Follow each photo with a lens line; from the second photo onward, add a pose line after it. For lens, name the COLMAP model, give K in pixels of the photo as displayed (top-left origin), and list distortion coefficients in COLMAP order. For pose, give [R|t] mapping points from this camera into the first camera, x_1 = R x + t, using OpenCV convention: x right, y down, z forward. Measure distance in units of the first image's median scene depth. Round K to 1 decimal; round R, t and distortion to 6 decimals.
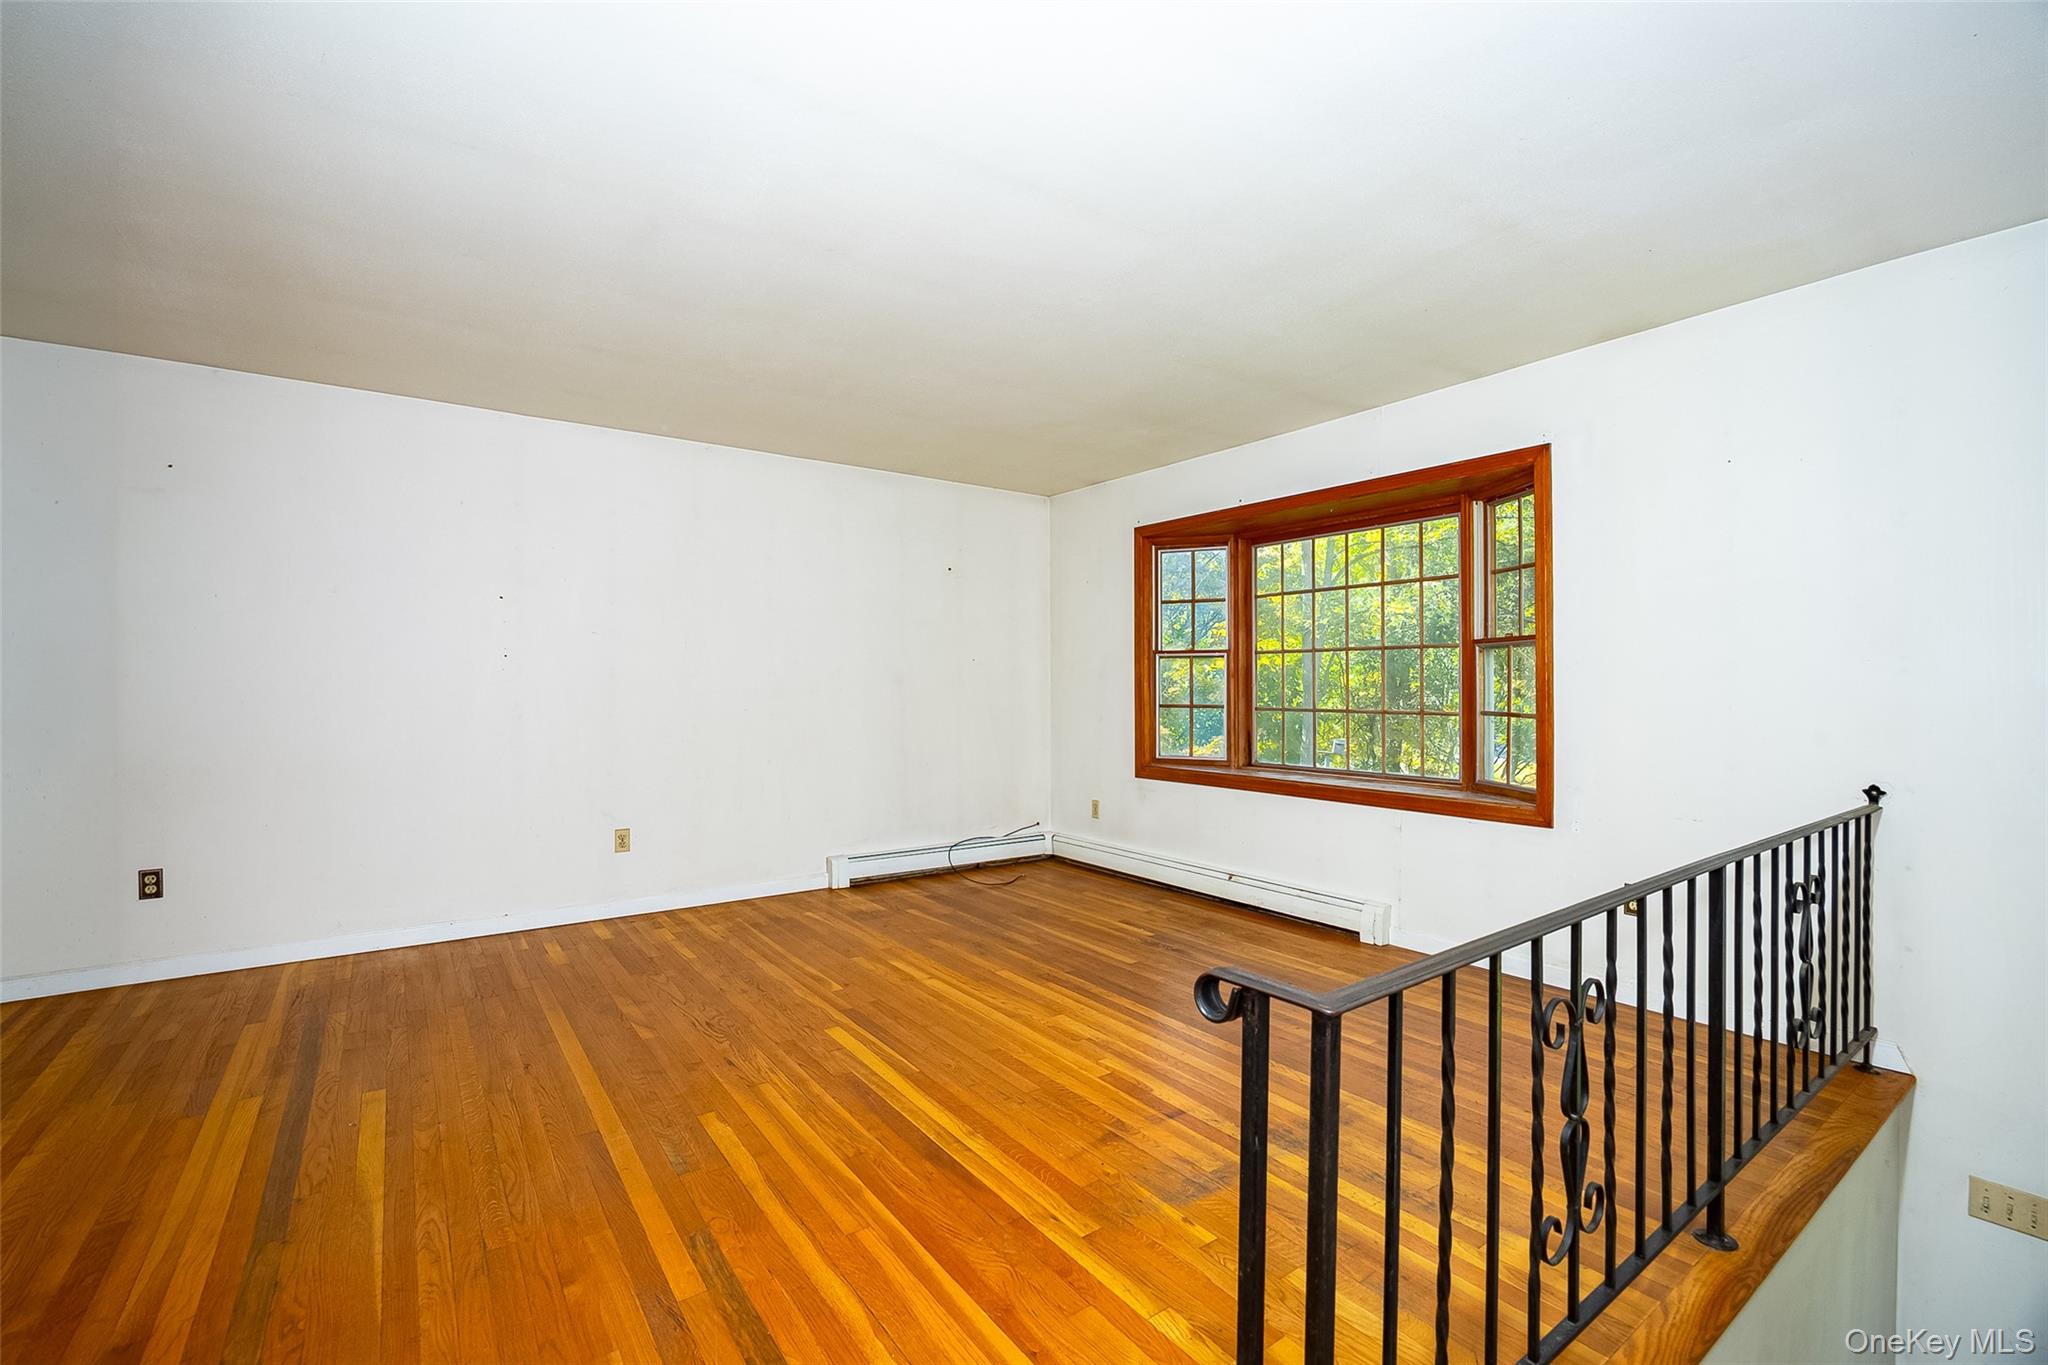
lens RADIAL K [[958.8, 0, 1021.0], [0, 958.8, 686.6], [0, 0, 1]] dist [0.000173, 0.000028]
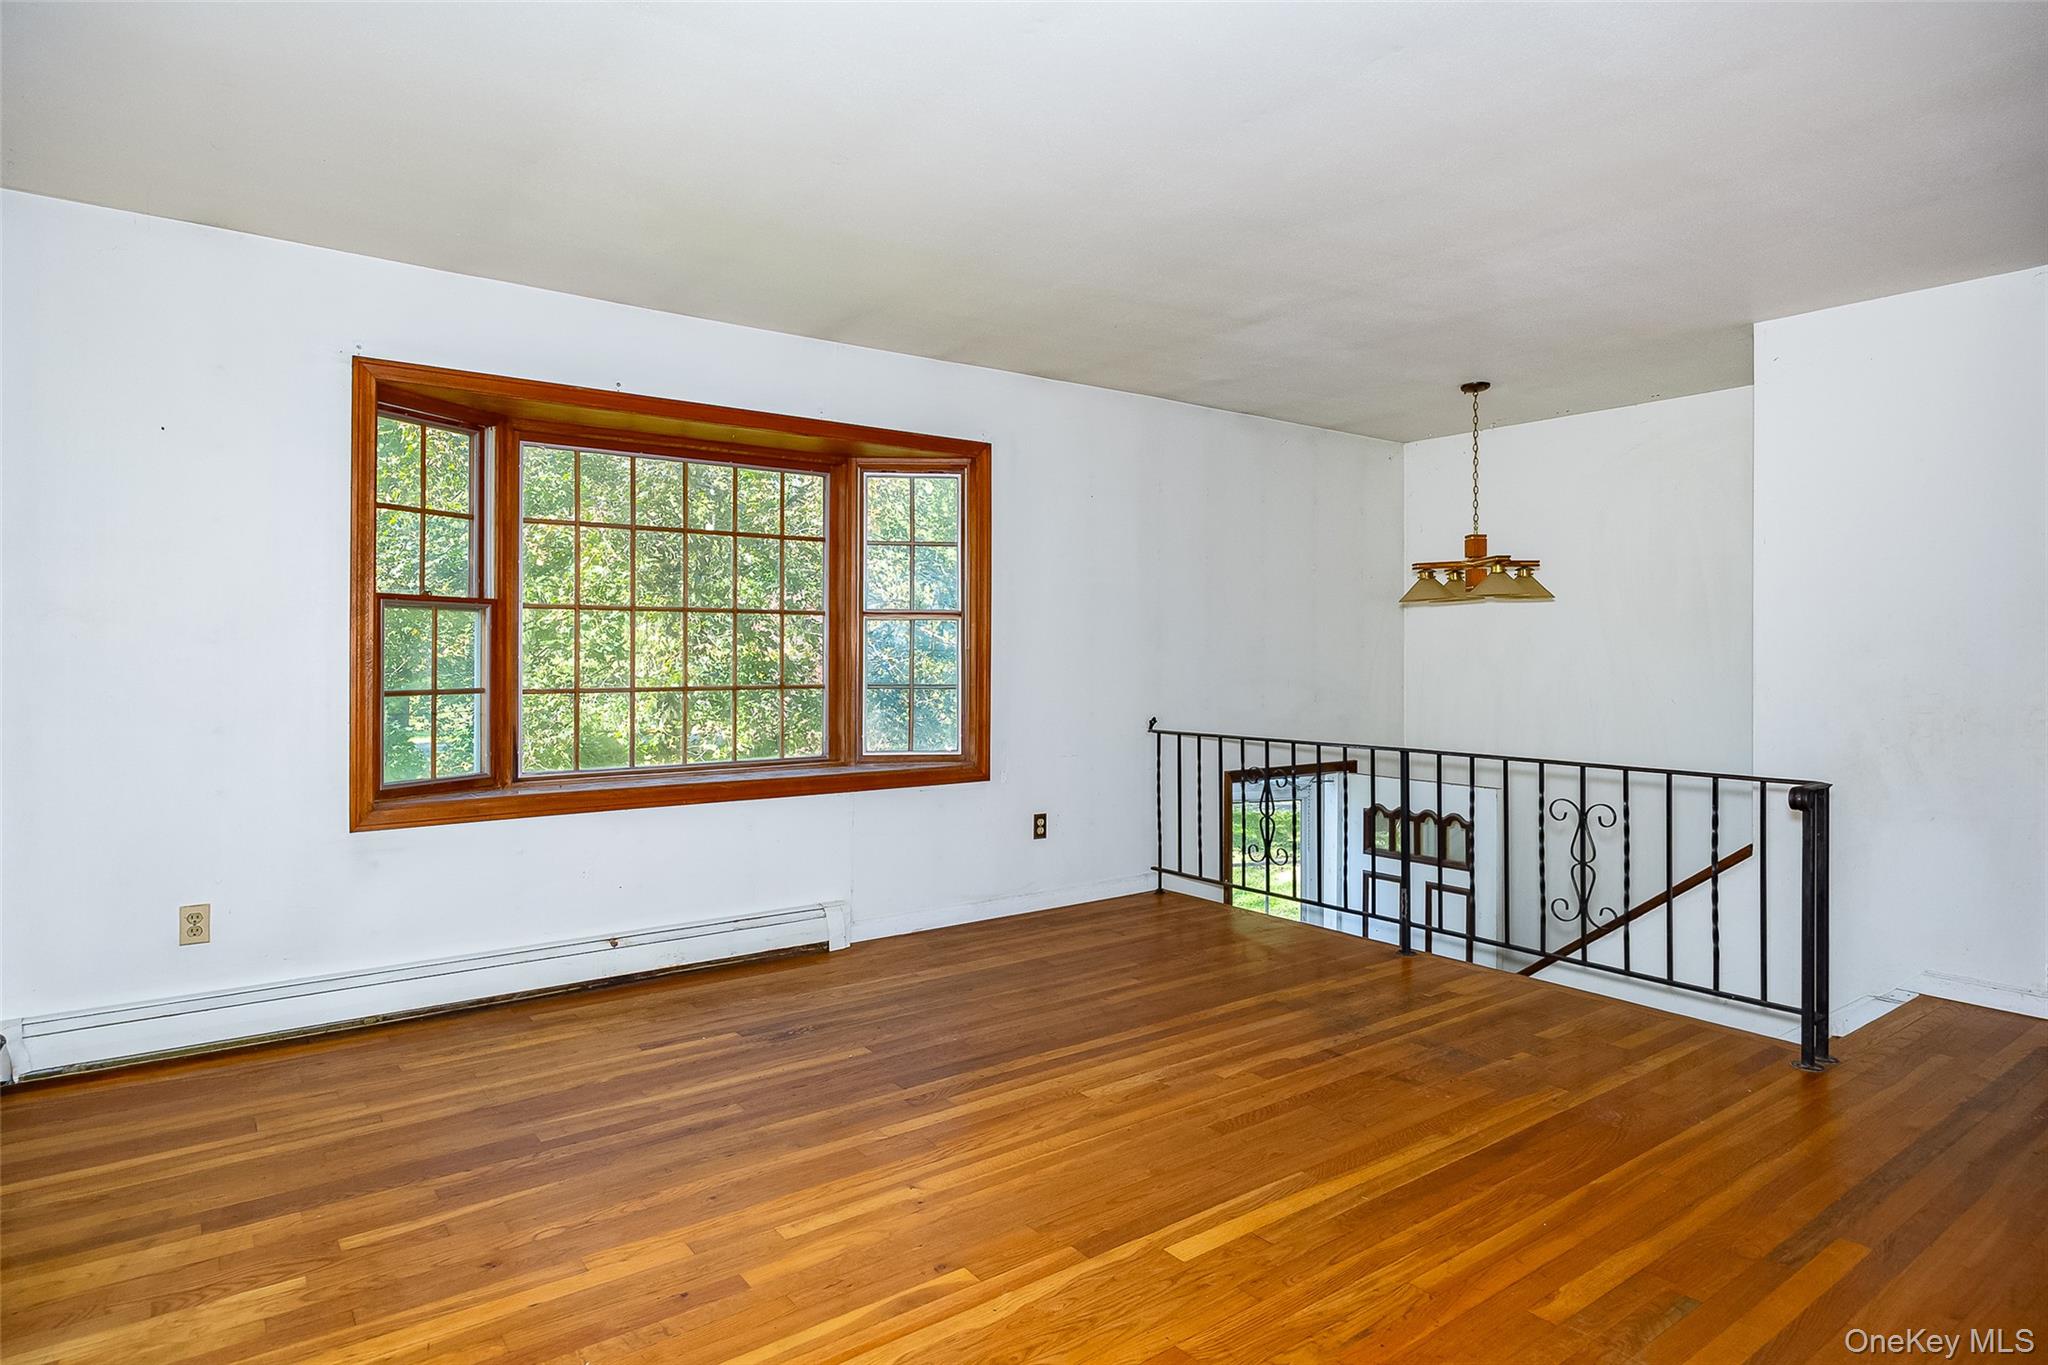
lens RADIAL K [[1133.4, 0, 1021.5], [0, 1133.4, 668.5], [0, 0, 1]] dist [-0.003348, -0.000546]
pose [[-0.060568, -0.006824, 0.998141, -0.655785], [0.001158, 0.999975, 0.006907, 0.003237], [-0.998163, 0.001574, -0.060558, 0.862227]]
